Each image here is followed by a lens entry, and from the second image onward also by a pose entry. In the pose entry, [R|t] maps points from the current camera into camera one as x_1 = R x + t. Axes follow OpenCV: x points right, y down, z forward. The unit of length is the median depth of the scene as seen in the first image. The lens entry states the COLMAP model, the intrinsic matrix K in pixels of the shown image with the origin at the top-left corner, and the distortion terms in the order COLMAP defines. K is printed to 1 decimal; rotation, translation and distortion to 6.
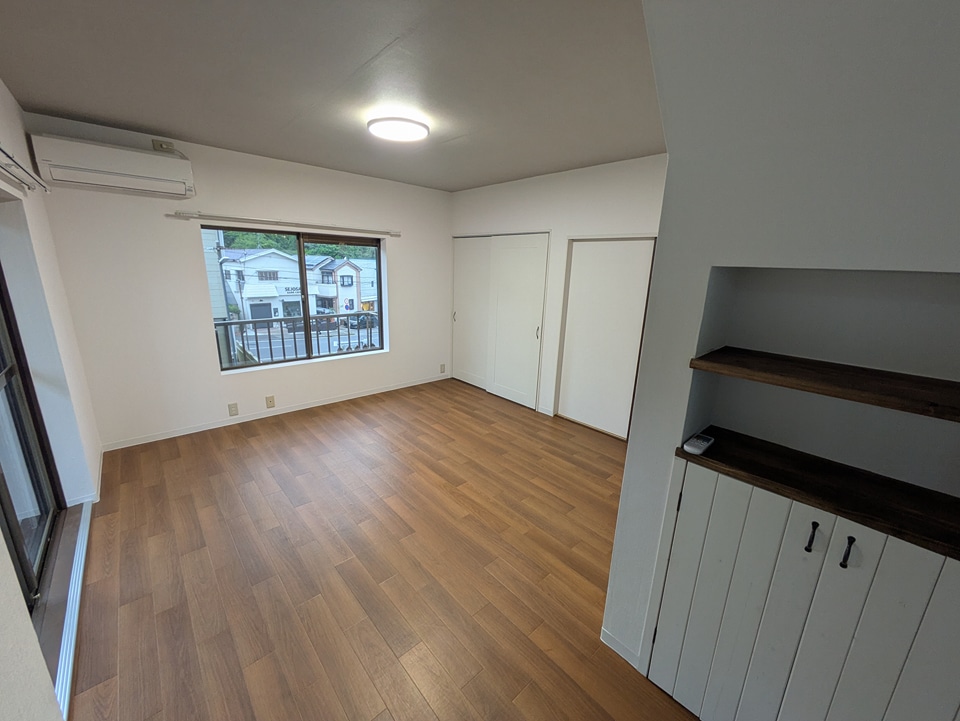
lens RADIAL K [[380.0, 0, 483.9], [0, 380.0, 362.5], [0, 0, 1]] dist [-0.004908, 0.000761]
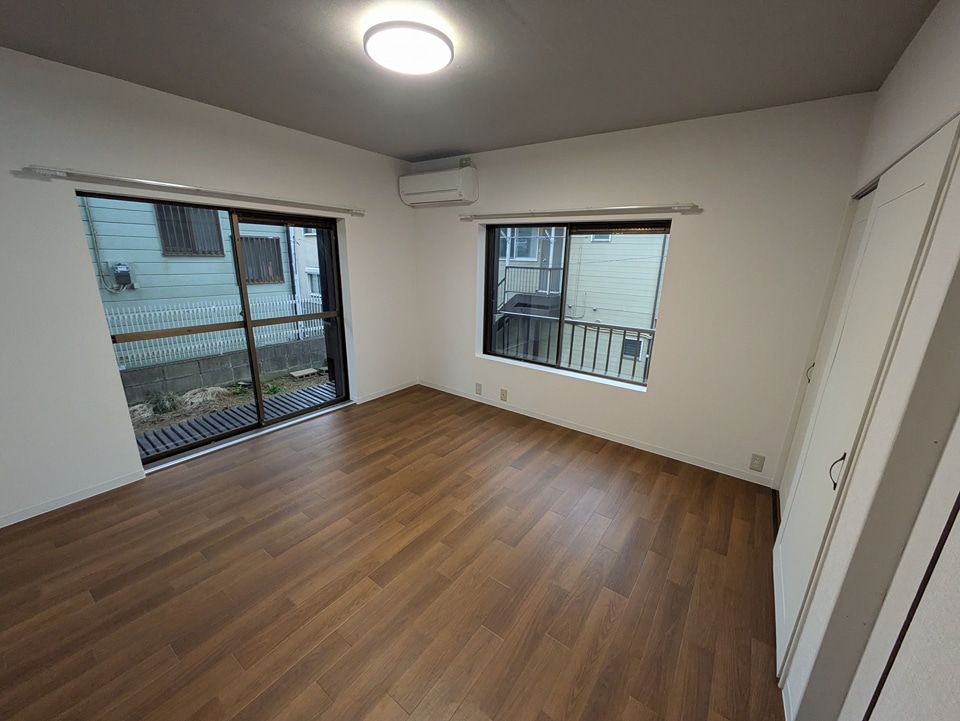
lens RADIAL K [[380.0, 0, 483.9], [0, 380.0, 362.5], [0, 0, 1]] dist [-0.004908, 0.000761]
pose [[0.203257, 0.245066, -0.947961, 0.396428], [-0.259919, 0.946939, 0.189071, -0.167943], [0.943996, 0.207963, 0.256169, 0.714602]]
